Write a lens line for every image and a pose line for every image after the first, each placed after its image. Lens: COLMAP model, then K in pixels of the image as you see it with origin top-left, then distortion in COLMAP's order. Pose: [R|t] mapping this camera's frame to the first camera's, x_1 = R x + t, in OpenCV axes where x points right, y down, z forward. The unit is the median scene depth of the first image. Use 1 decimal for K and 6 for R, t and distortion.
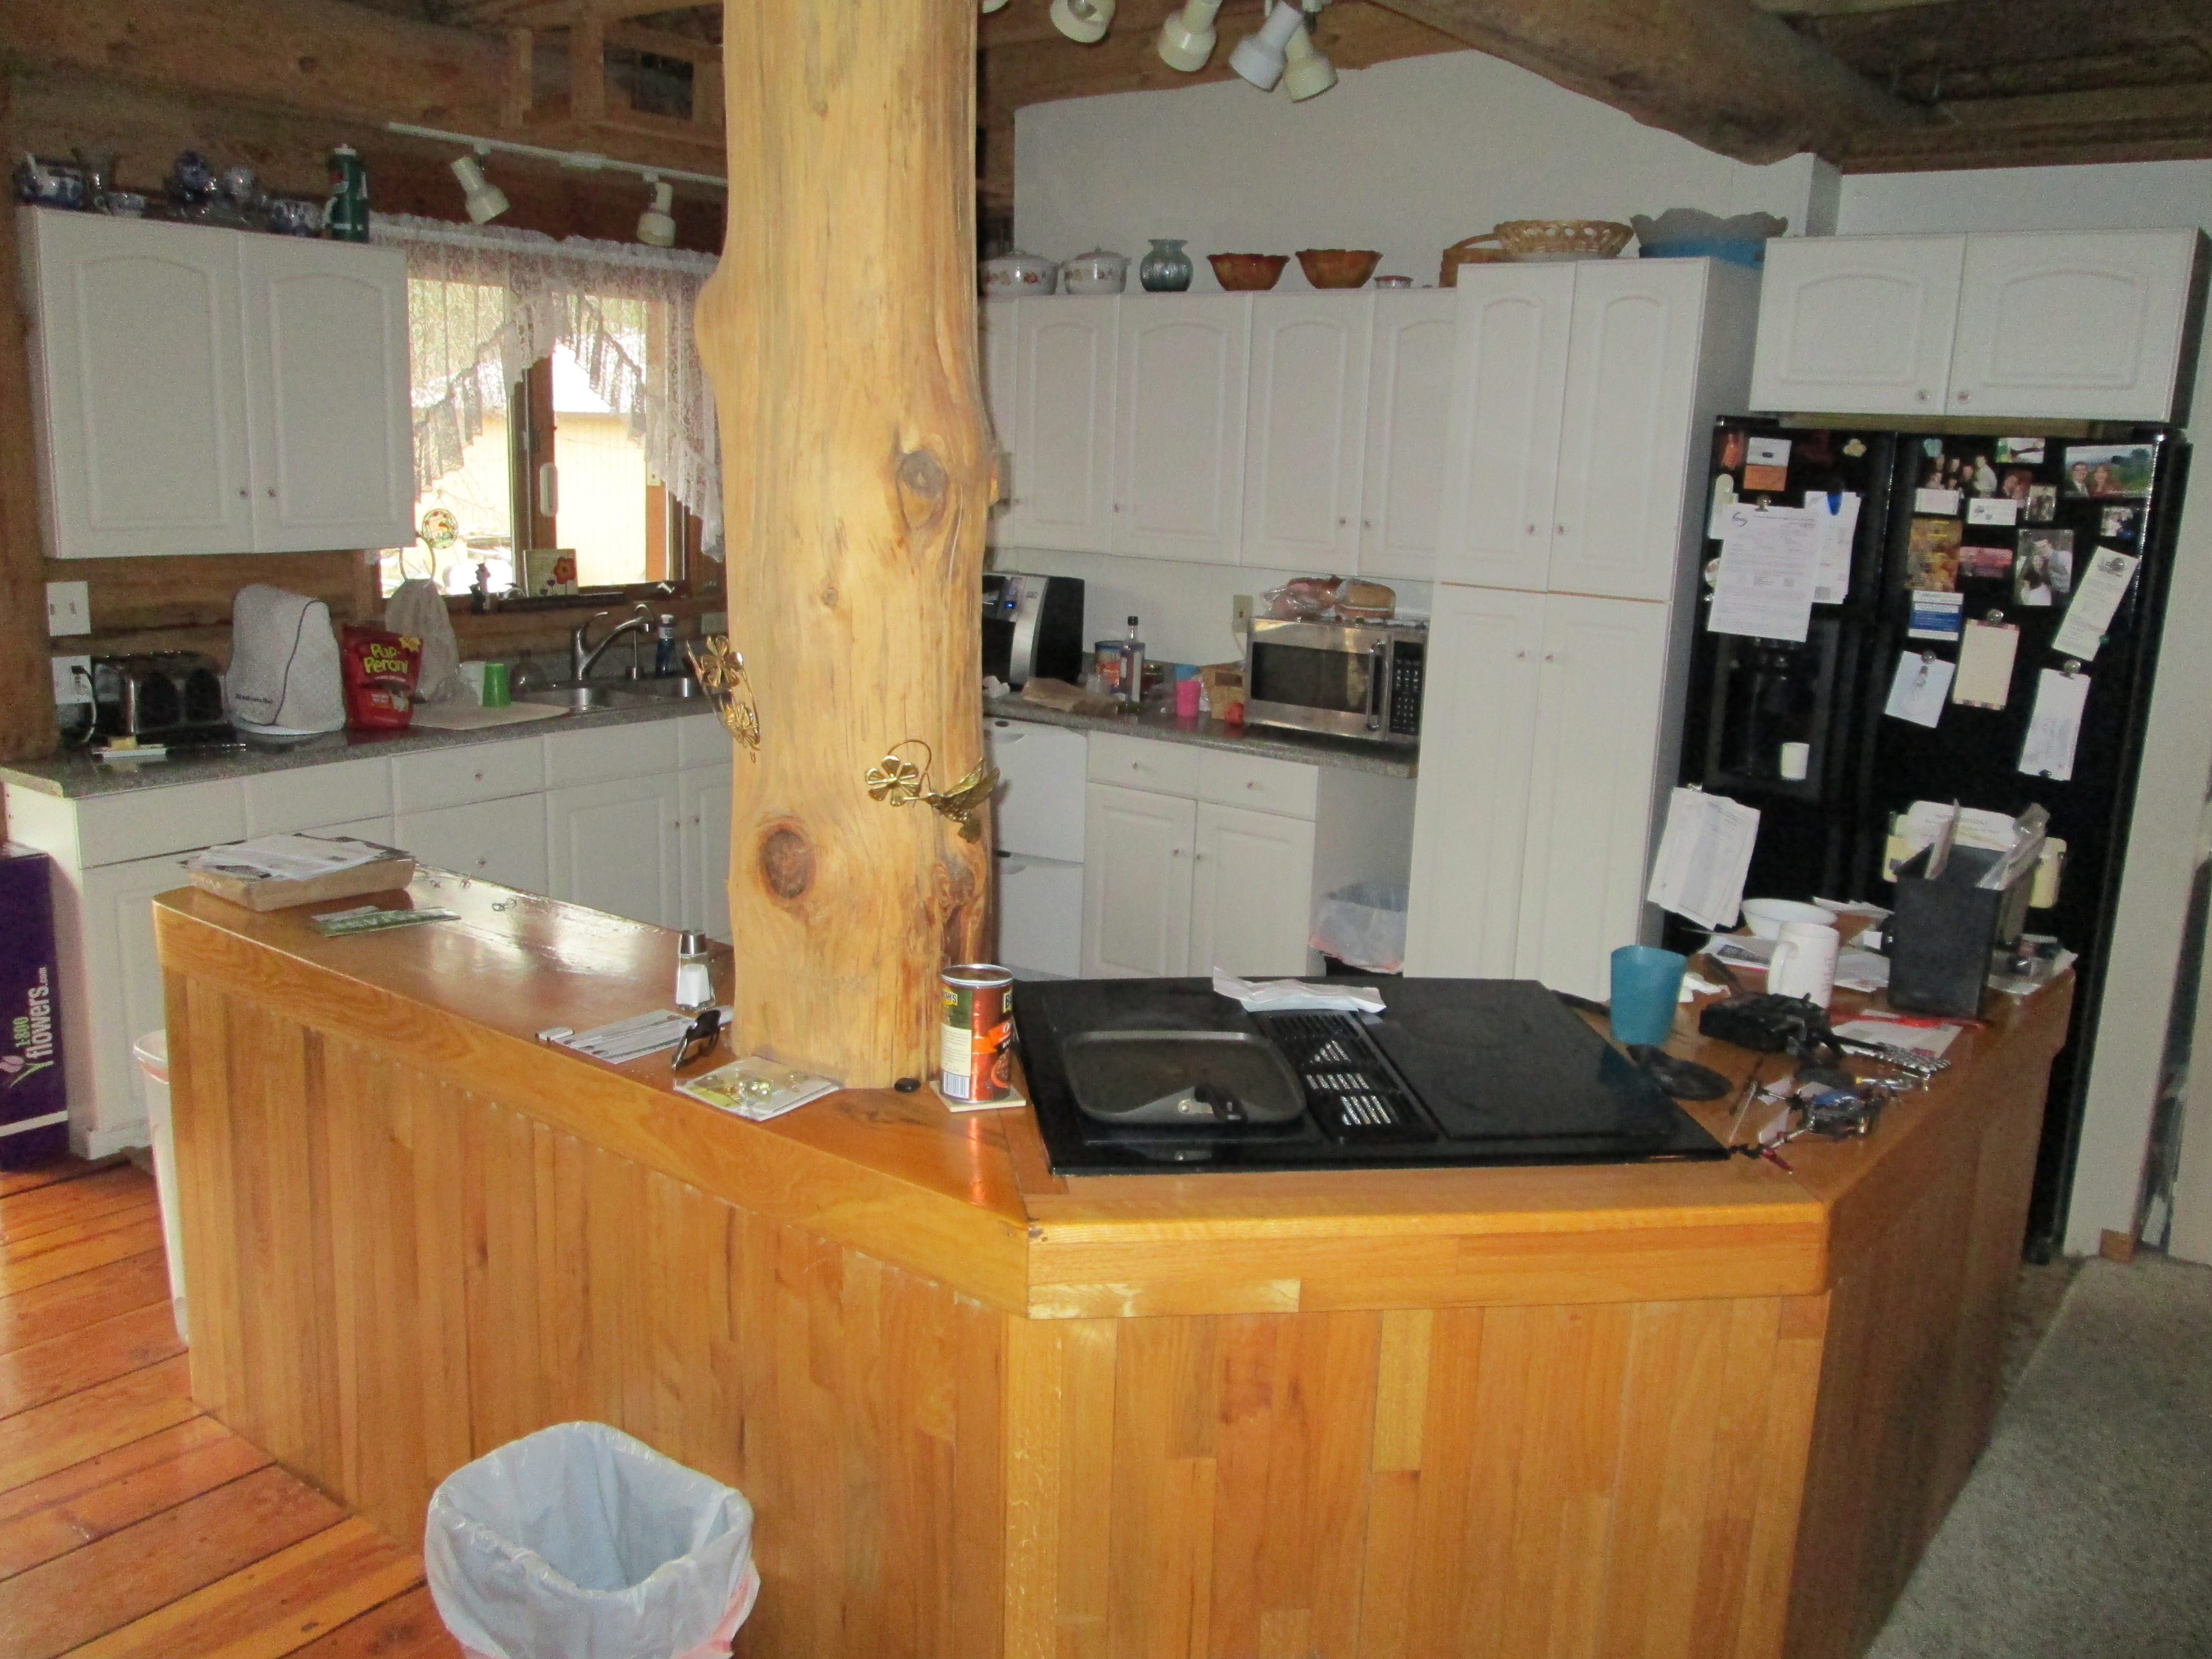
lens RADIAL K [[1839.2, 0, 1106.0], [0, 1839.2, 829.5], [0, 0, 1]] dist [-0.039583, 0.021958]
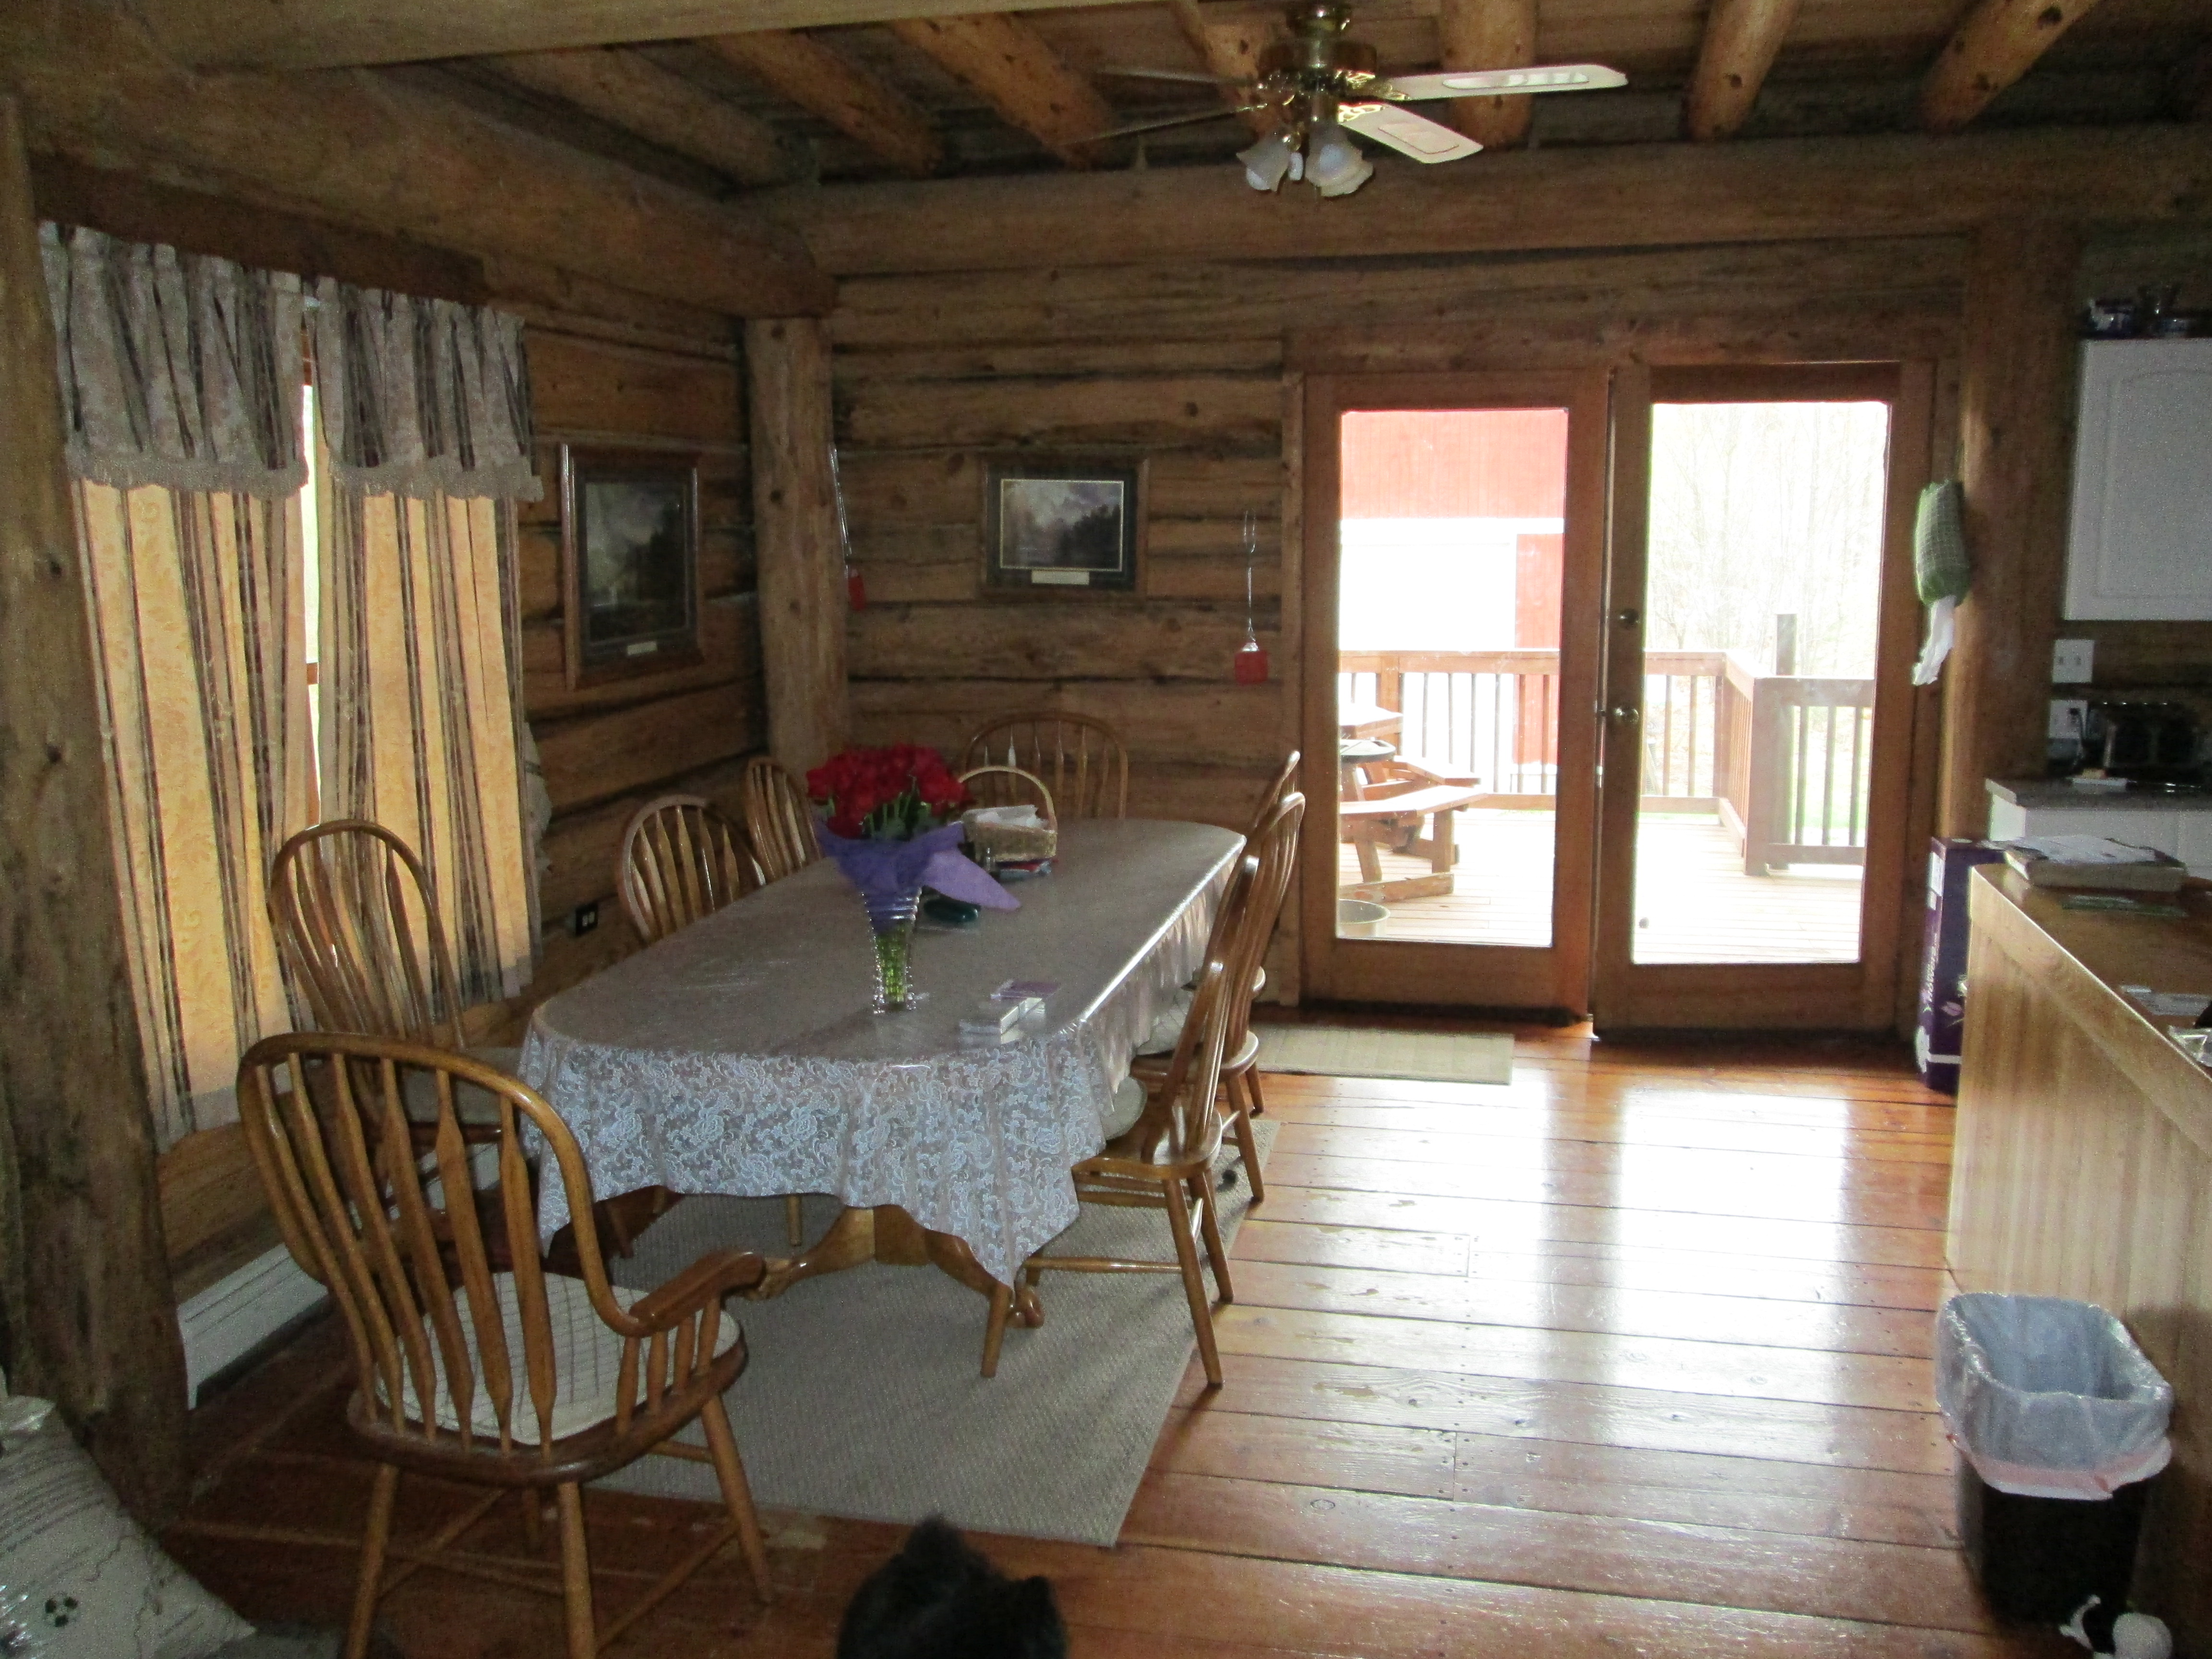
lens RADIAL K [[1839.2, 0, 1106.0], [0, 1839.2, 829.5], [0, 0, 1]] dist [-0.039583, 0.021958]
pose [[0.400875, 0.116100, -0.908746, 0.301915], [-0.163316, 0.985105, 0.053812, 0.031210], [0.901458, 0.126841, 0.413865, -0.084840]]
